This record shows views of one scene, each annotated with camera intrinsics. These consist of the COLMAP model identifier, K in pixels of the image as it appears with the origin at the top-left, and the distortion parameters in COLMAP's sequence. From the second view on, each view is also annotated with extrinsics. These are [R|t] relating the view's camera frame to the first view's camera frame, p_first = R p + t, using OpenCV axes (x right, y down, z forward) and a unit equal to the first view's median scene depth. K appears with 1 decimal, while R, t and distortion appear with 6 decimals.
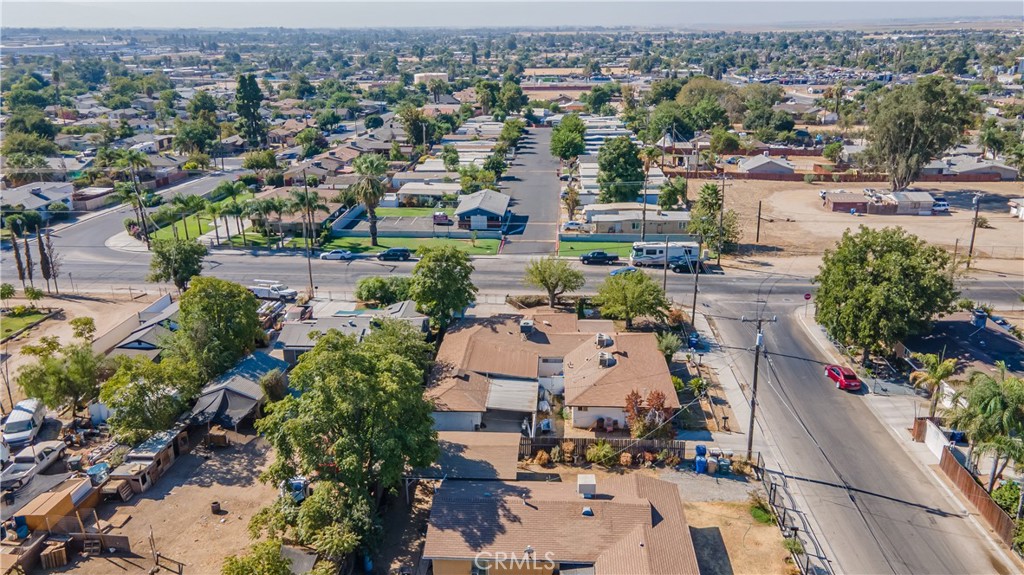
lens RADIAL K [[747.7, 0, 506.0], [0, 747.7, 284.3], [0, 0, 1]] dist [0.042672, 0.006368]
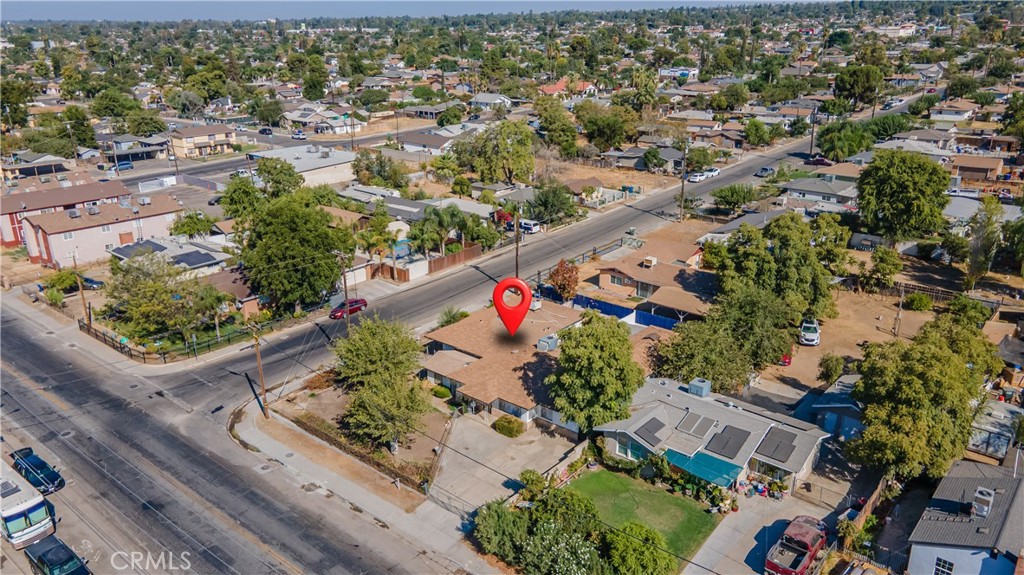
lens RADIAL K [[749.8, 0, 512.0], [0, 749.8, 287.5], [0, 0, 1]] dist [0.038139, 0.007248]
pose [[-0.808974, -0.181584, 0.559095, -0.304323], [0.205753, 0.803468, 0.558663, -0.362714], [-0.550660, 0.566980, -0.612624, 1.070063]]
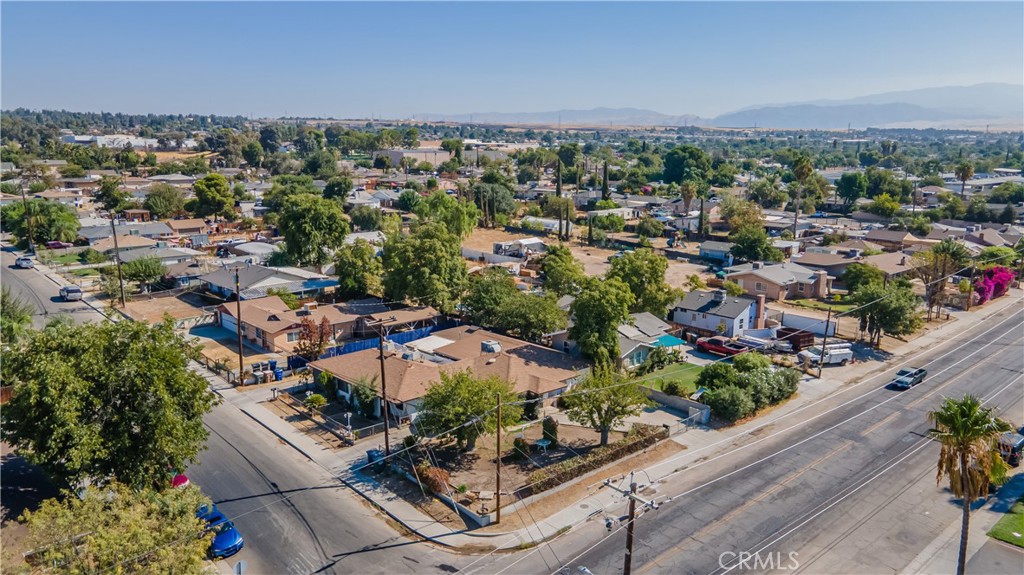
lens RADIAL K [[749.8, 0, 512.0], [0, 749.8, 287.5], [0, 0, 1]] dist [0.038139, 0.007248]
pose [[-0.690409, 0.151641, -0.707348, 0.483060], [-0.230119, 0.880959, 0.413468, -0.297623], [0.685843, 0.448236, -0.573327, 1.071842]]
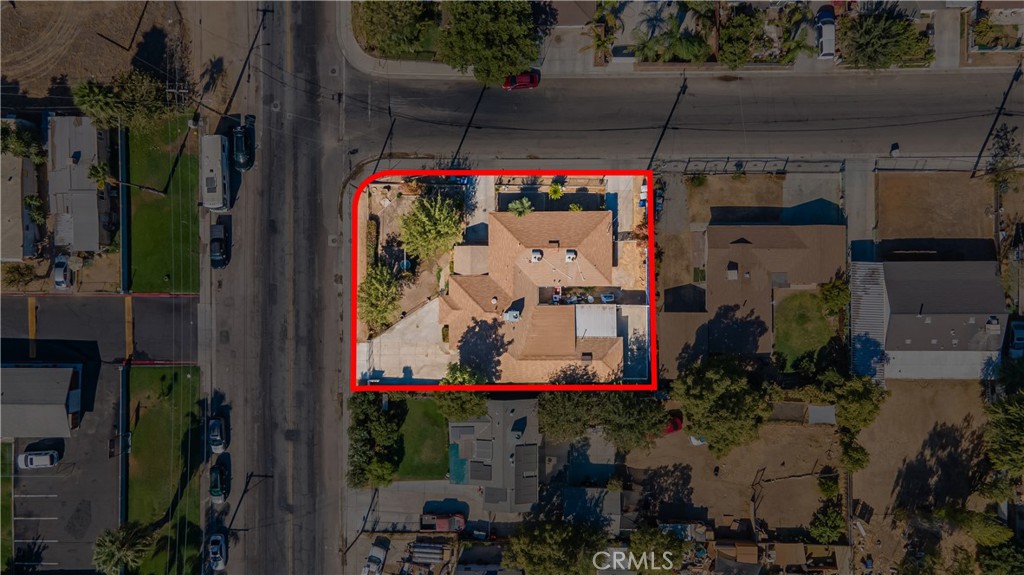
lens RADIAL K [[747.7, 0, 506.0], [0, 747.7, 284.3], [0, 0, 1]] dist [0.042672, 0.006368]
pose [[-0.072072, -0.997348, 0.010098, 0.048545], [0.335410, -0.014701, 0.941957, -0.782412], [-0.939311, 0.071276, 0.335581, 0.402750]]
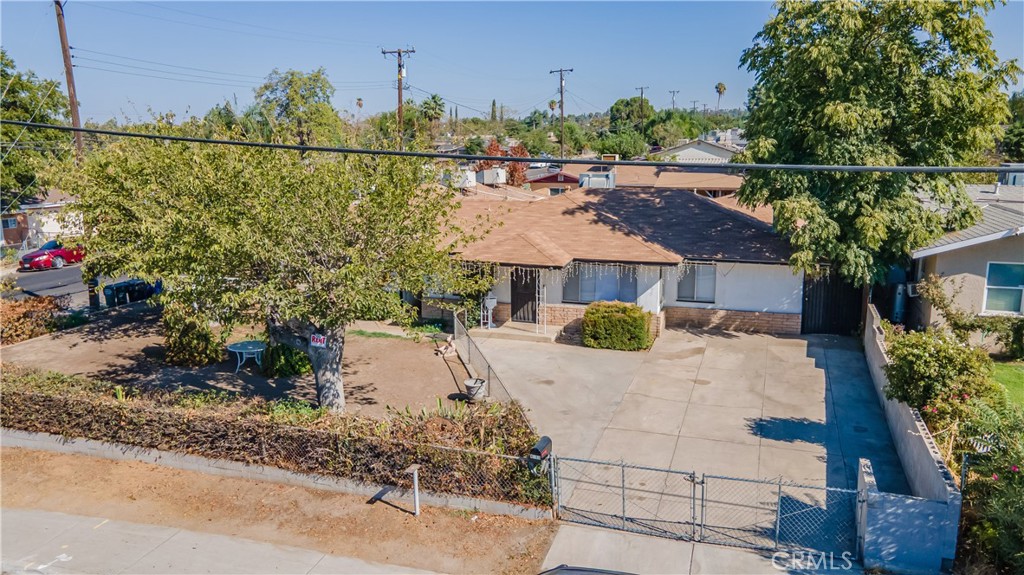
lens RADIAL K [[749.8, 0, 512.0], [0, 749.8, 287.5], [0, 0, 1]] dist [0.038139, 0.007248]
pose [[-0.965123, -0.027502, 0.260348, -0.025091], [0.106777, 0.866639, 0.487376, -0.071659], [-0.239032, 0.498177, -0.833477, 0.957693]]
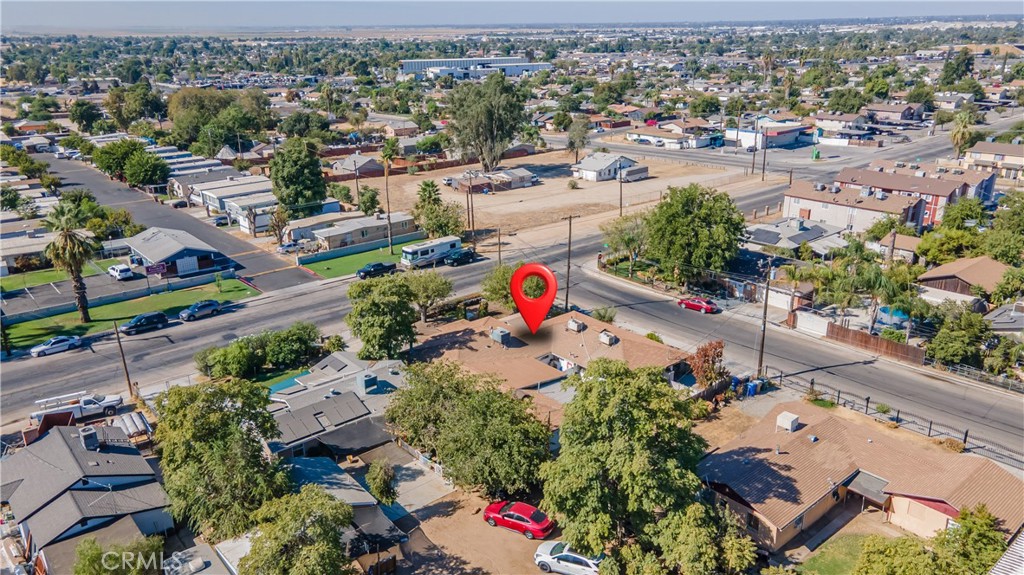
lens RADIAL K [[759.7, 0, 509.6], [0, 759.7, 268.6], [0, 0, 1]] dist [0.028959, 0.002147]
pose [[0.710954, -0.211146, 0.670792, -0.419453], [0.230668, 0.971106, 0.061197, -0.059179], [-0.664332, 0.111221, 0.739116, 0.173852]]
